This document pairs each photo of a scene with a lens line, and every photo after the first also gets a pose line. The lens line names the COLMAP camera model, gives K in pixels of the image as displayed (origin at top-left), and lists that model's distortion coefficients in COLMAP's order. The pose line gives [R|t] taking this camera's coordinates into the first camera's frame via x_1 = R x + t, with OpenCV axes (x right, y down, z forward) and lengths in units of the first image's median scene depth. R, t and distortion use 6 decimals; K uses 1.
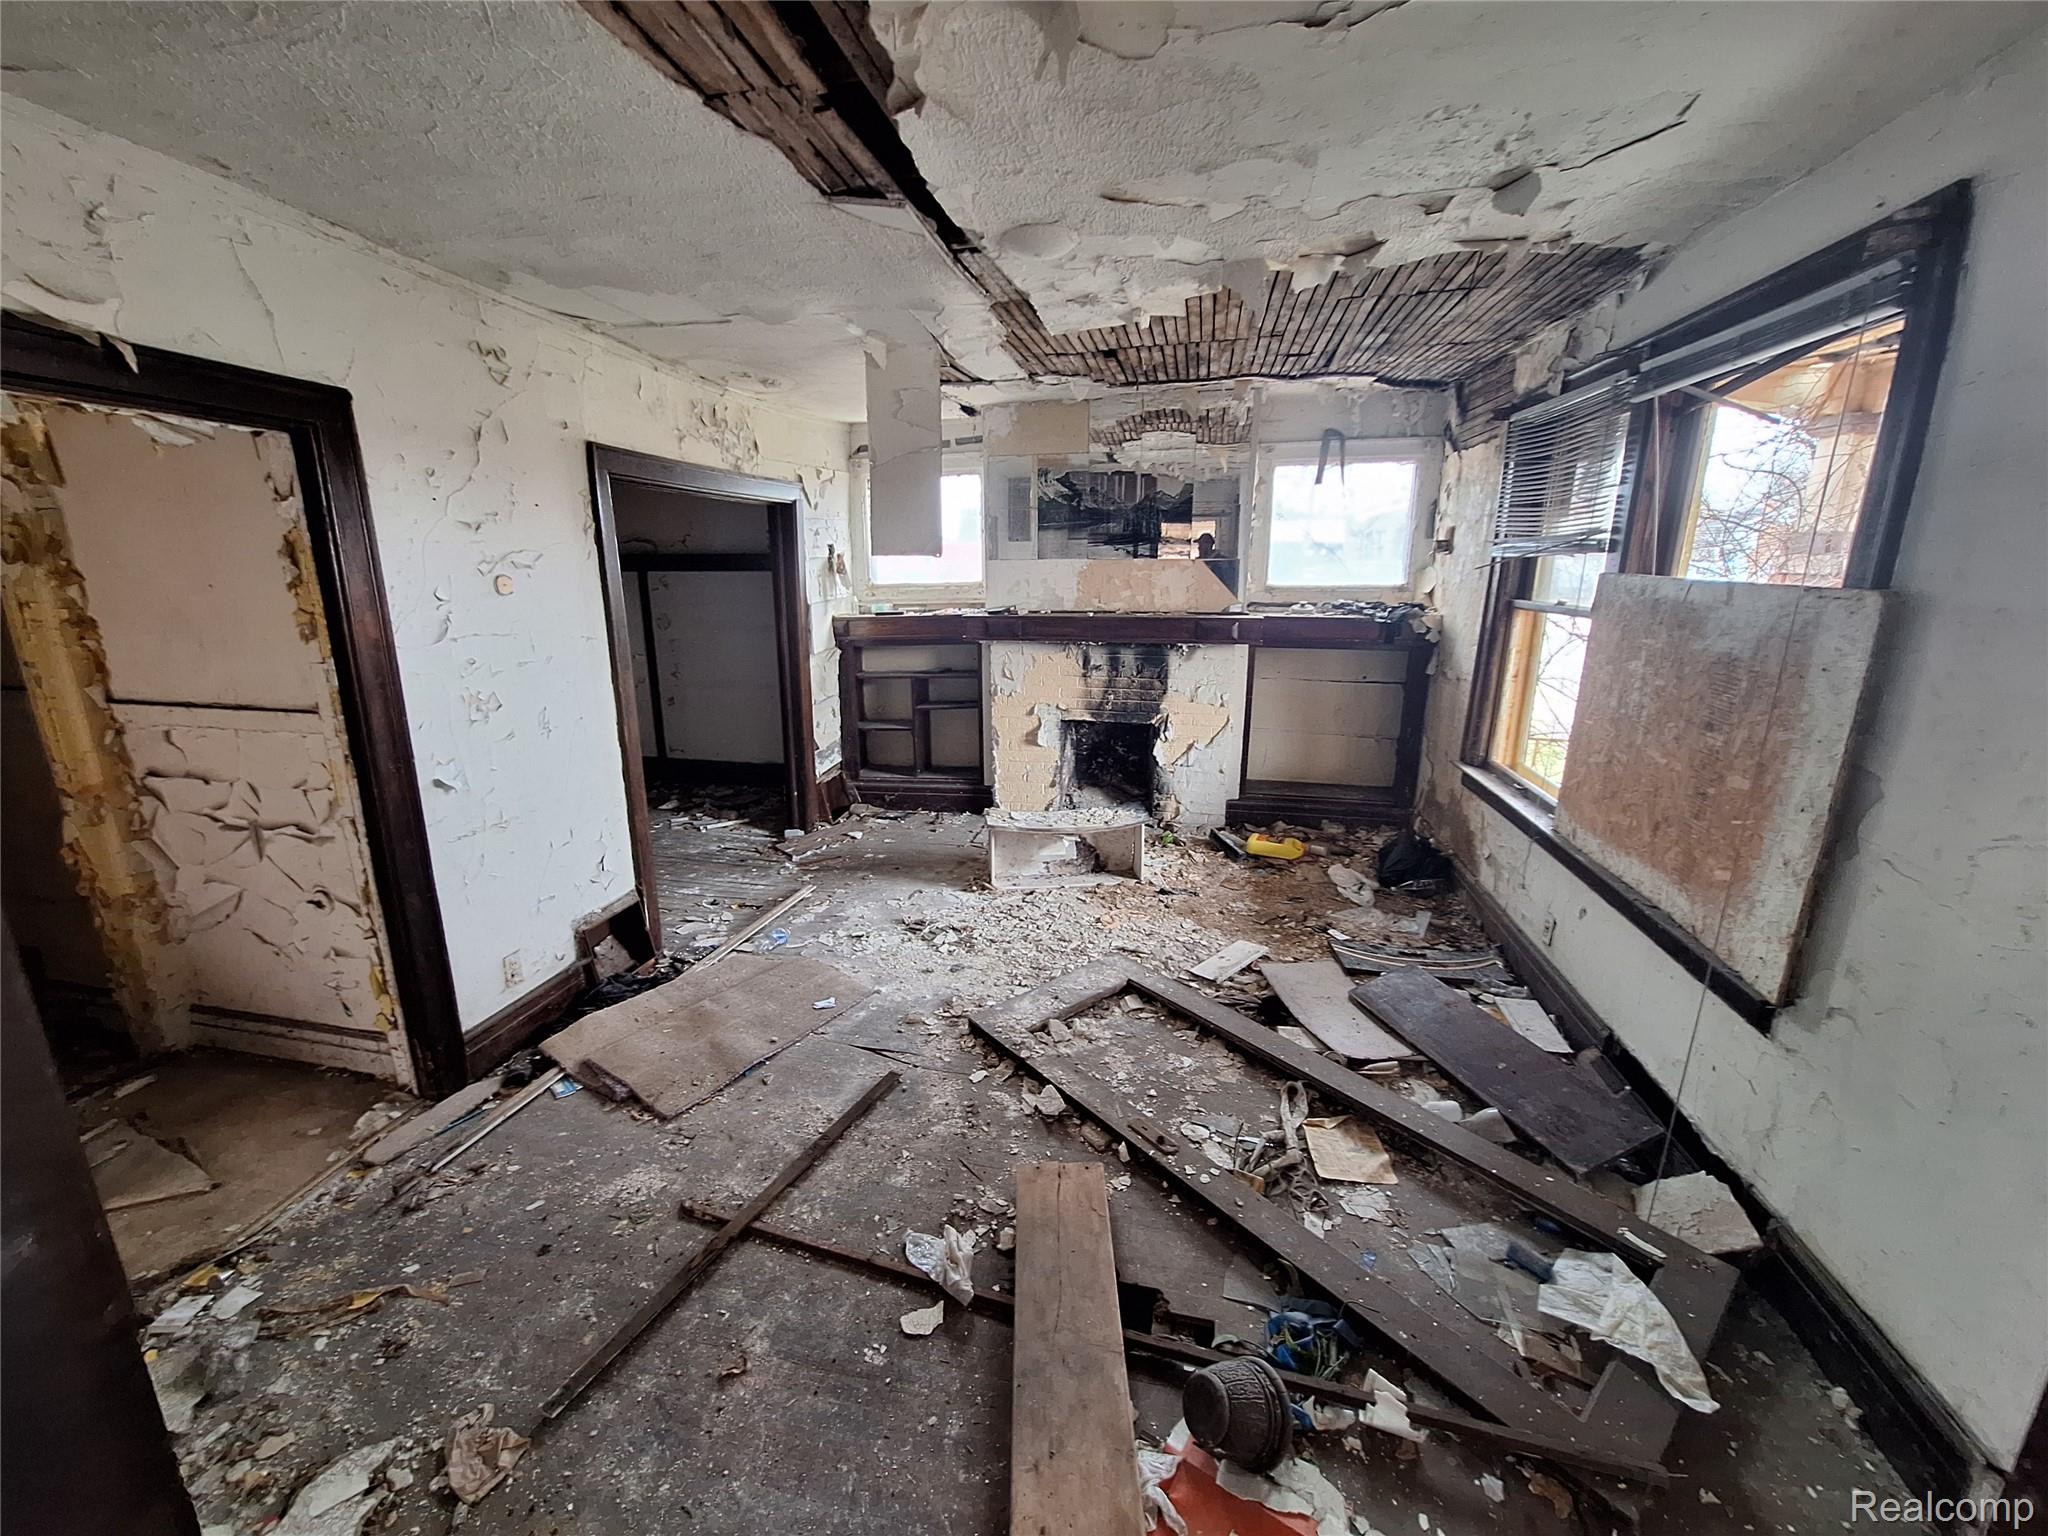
lens RADIAL K [[816.0, 0, 1010.7], [0, 816.0, 765.8], [0, 0, 1]] dist [-0.012576, 0.007651]
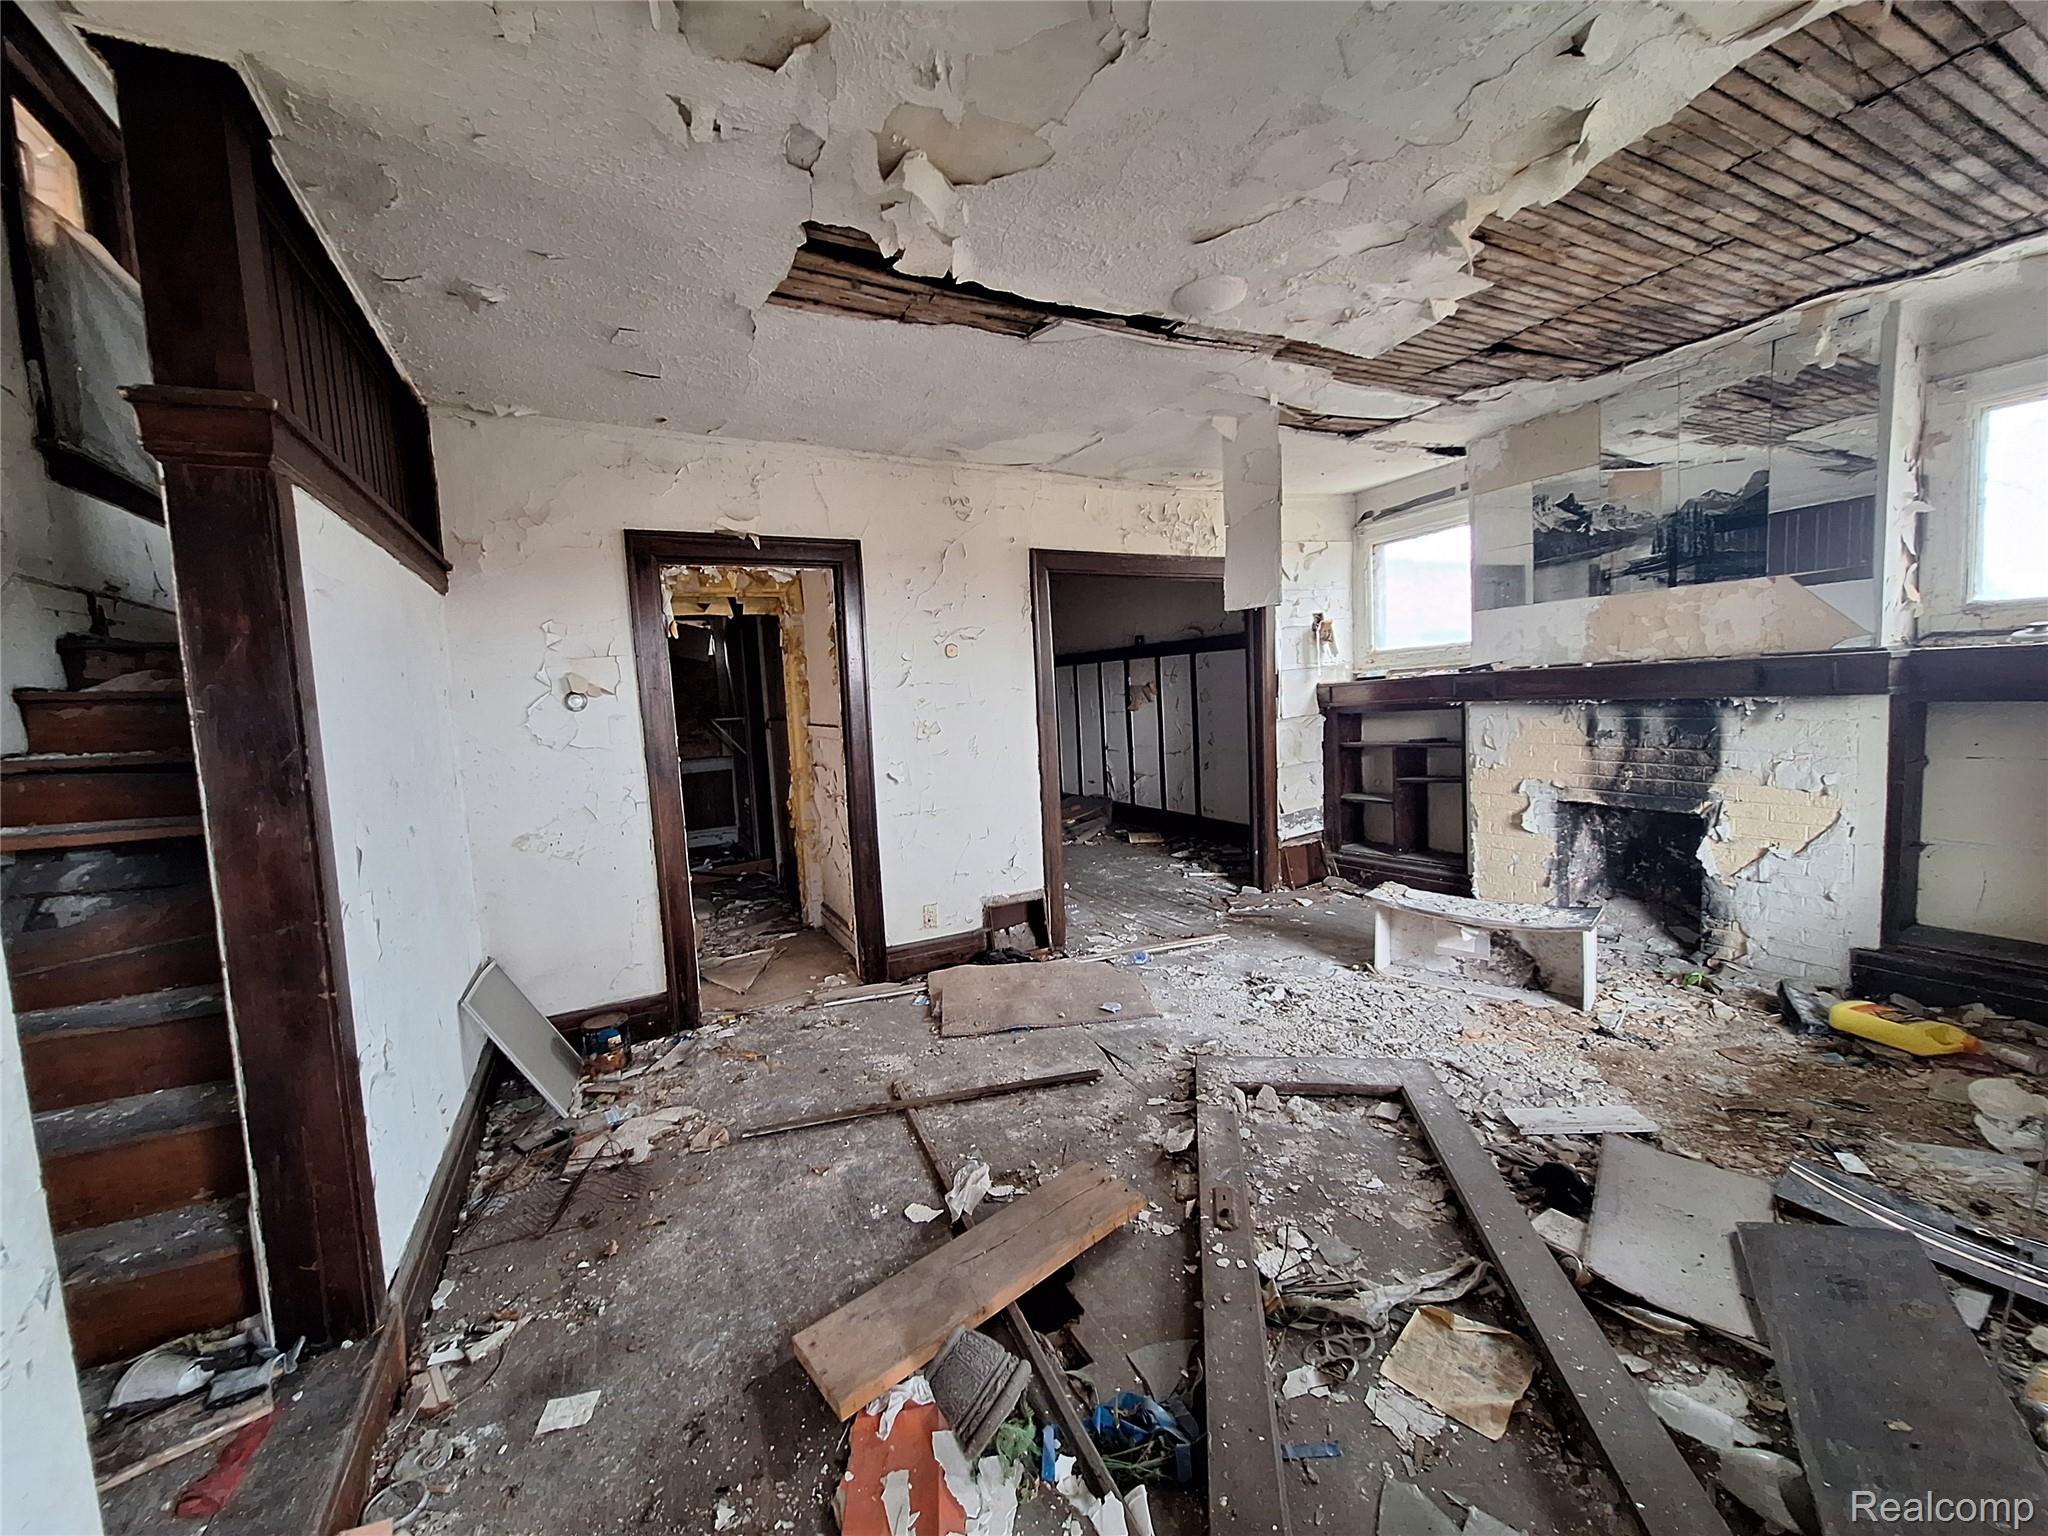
lens RADIAL K [[816.0, 0, 1010.7], [0, 816.0, 765.8], [0, 0, 1]] dist [-0.012576, 0.007651]
pose [[0.629124, 0.040553, -0.776246, 0.403797], [-0.142031, 0.987823, -0.063505, 0.042571], [0.764218, 0.150204, 0.627223, 0.117866]]
